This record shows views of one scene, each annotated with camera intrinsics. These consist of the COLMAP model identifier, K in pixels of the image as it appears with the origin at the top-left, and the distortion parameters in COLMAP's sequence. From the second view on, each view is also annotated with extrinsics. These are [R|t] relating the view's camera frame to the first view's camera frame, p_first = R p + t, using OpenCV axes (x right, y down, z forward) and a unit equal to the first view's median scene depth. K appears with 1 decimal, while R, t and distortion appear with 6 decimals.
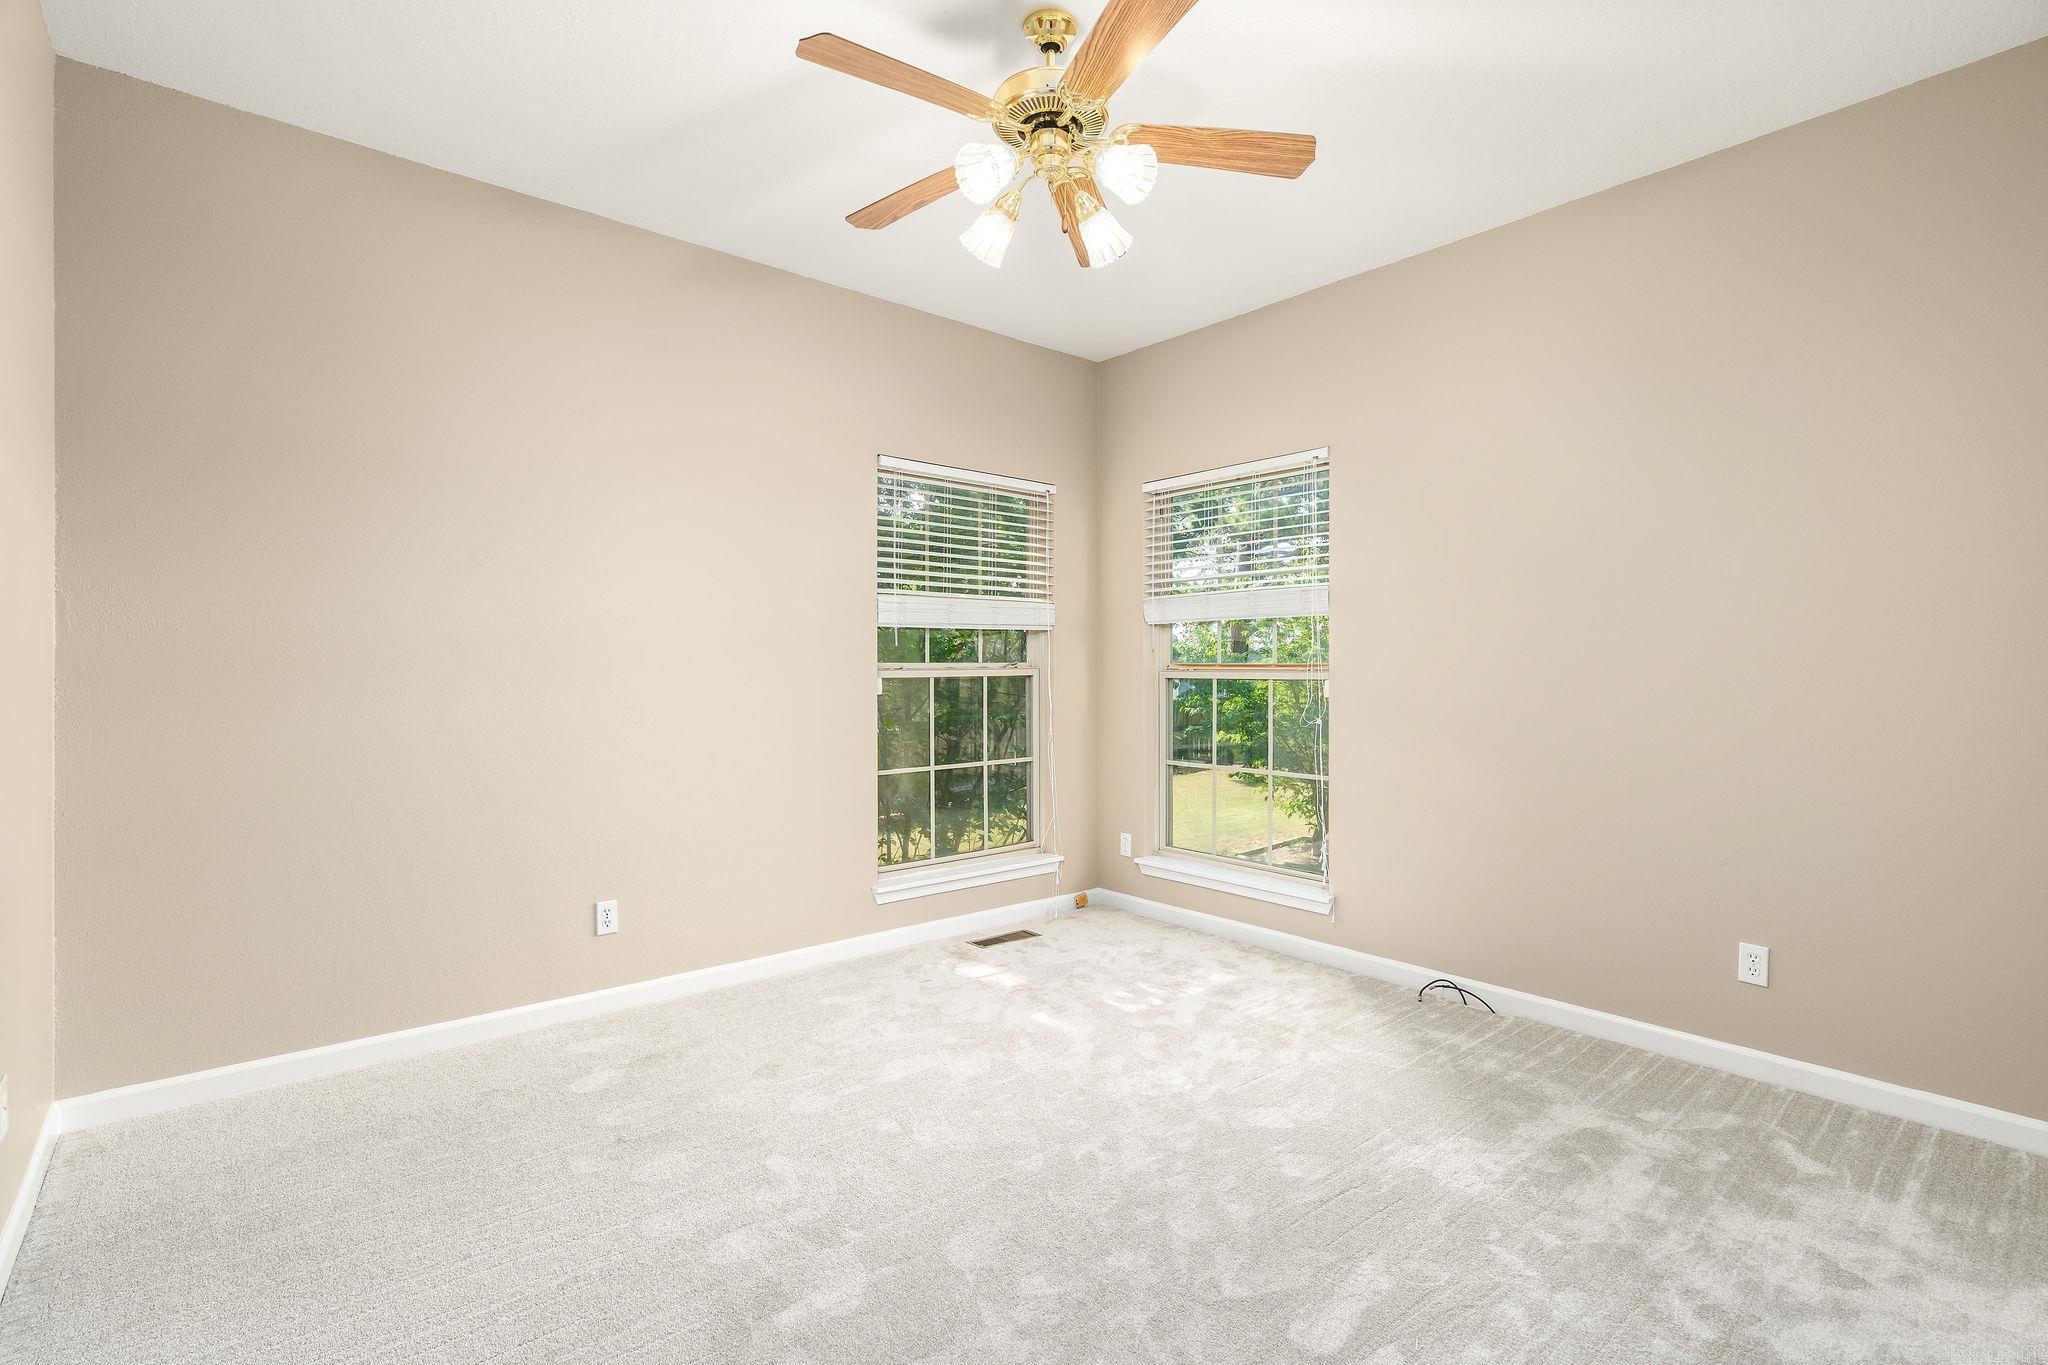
lens RADIAL K [[919.6, 0, 1032.0], [0, 919.6, 670.1], [0, 0, 1]] dist [-0.001026, -0.000223]
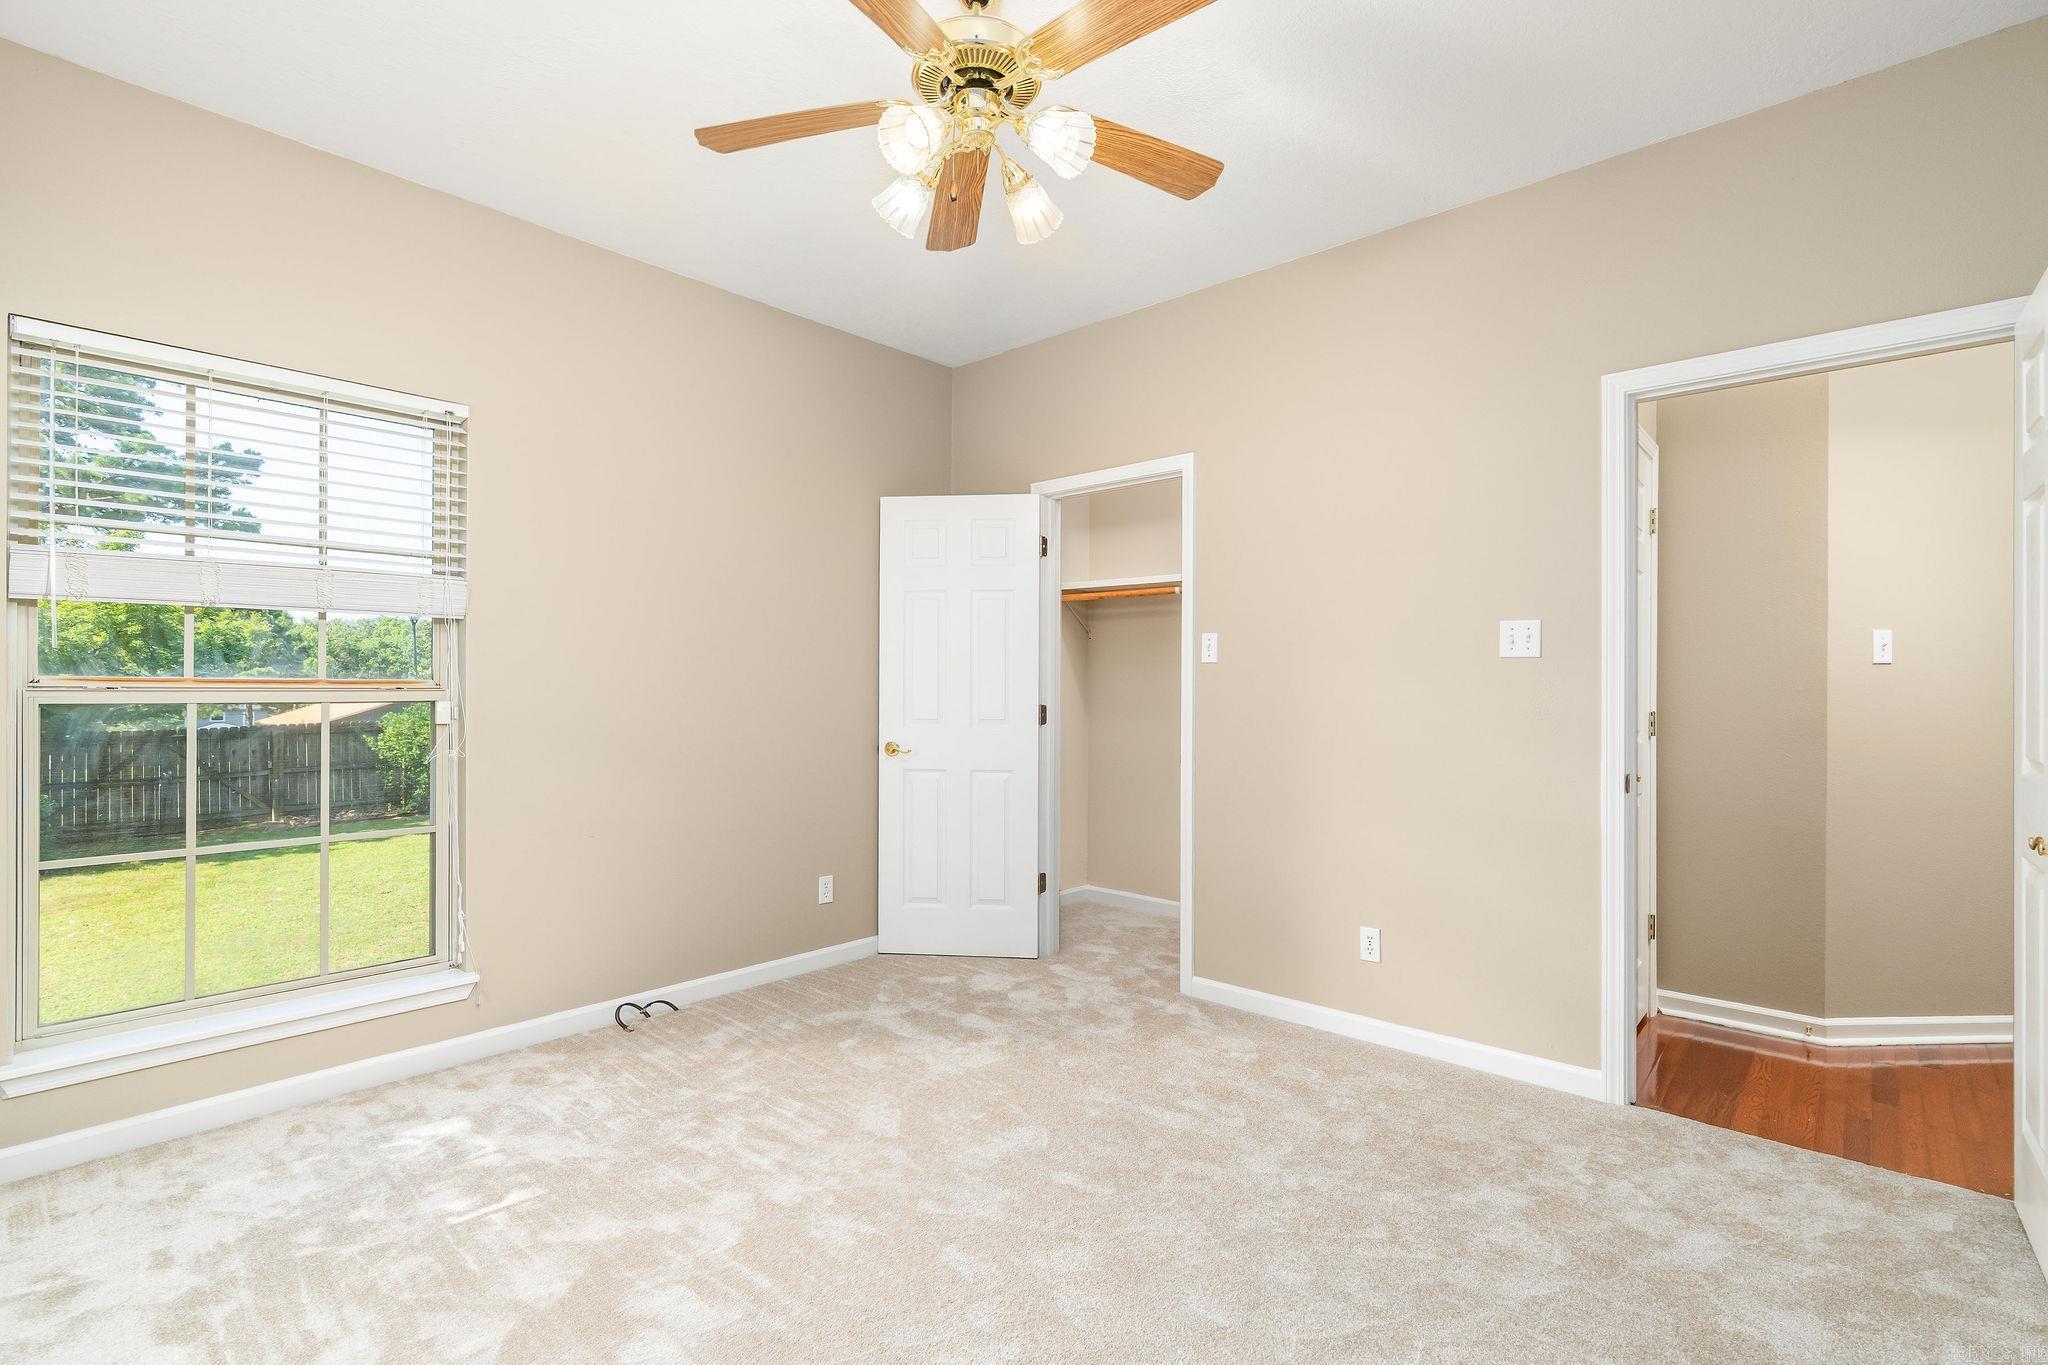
lens RADIAL K [[954.1, 0, 1016.0], [0, 954.1, 686.6], [0, 0, 1]] dist [0.000550, -0.000065]
pose [[-0.105708, -0.000564, 0.994397, -0.634261], [-0.002946, 0.999996, 0.000255, -0.003310], [-0.994393, -0.002902, -0.105709, 0.723876]]
